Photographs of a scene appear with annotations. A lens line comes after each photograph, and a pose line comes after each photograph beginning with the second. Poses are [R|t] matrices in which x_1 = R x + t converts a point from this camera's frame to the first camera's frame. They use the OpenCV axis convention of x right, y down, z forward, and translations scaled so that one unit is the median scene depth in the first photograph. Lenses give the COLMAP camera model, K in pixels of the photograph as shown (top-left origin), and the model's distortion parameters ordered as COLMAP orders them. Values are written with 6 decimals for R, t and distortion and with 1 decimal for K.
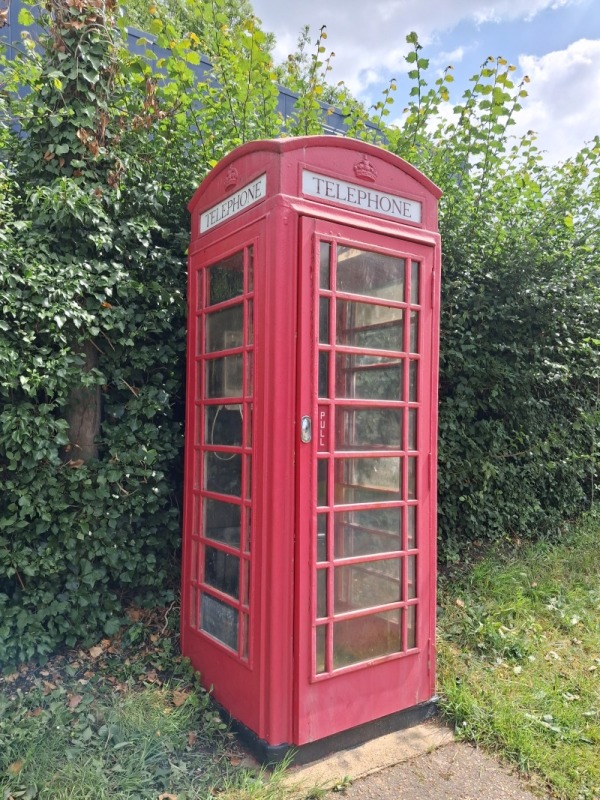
lens RADIAL K [[636.9, 0, 300.0], [0, 636.9, 400.0], [0, 0, 1]] dist [-0.047756, 0.009131]
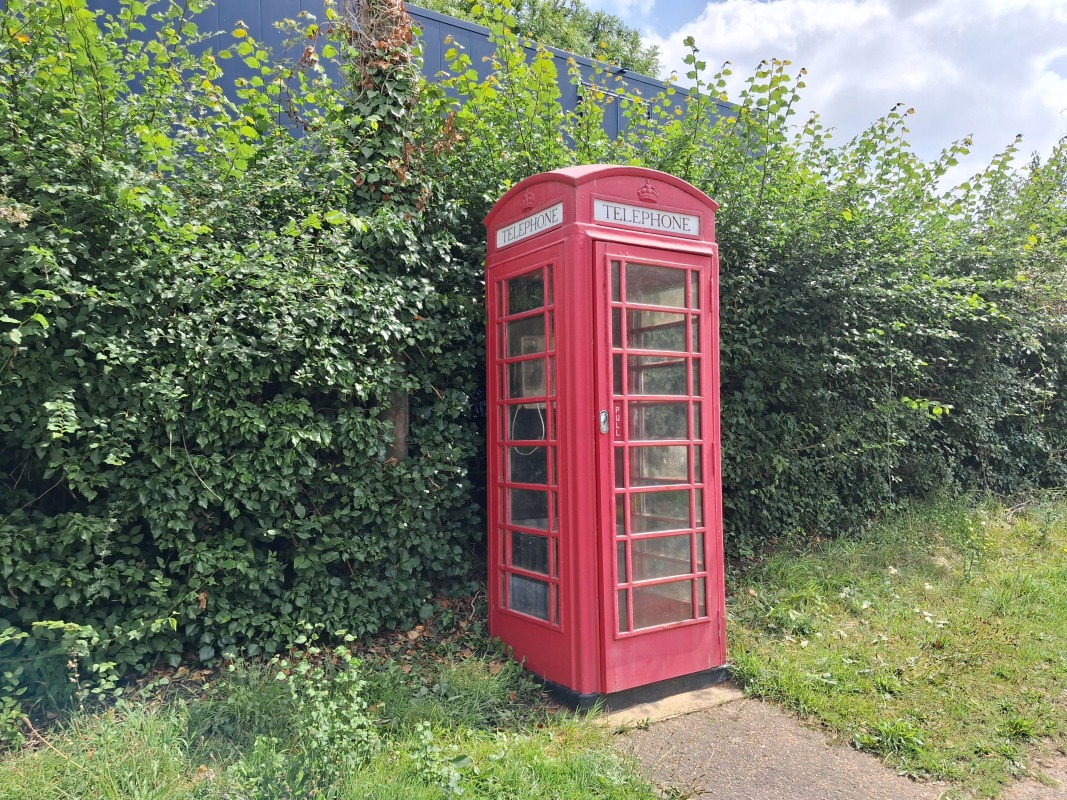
lens RADIAL K [[836.2, 0, 549.8], [0, 836.2, 394.3], [0, 0, 1]] dist [0.072560, -0.318041]
pose [[0.999420, -0.029511, -0.016997, -0.053661], [0.029367, 0.999531, -0.008667, 0.004909], [0.017245, 0.008162, 0.999818, -0.469959]]
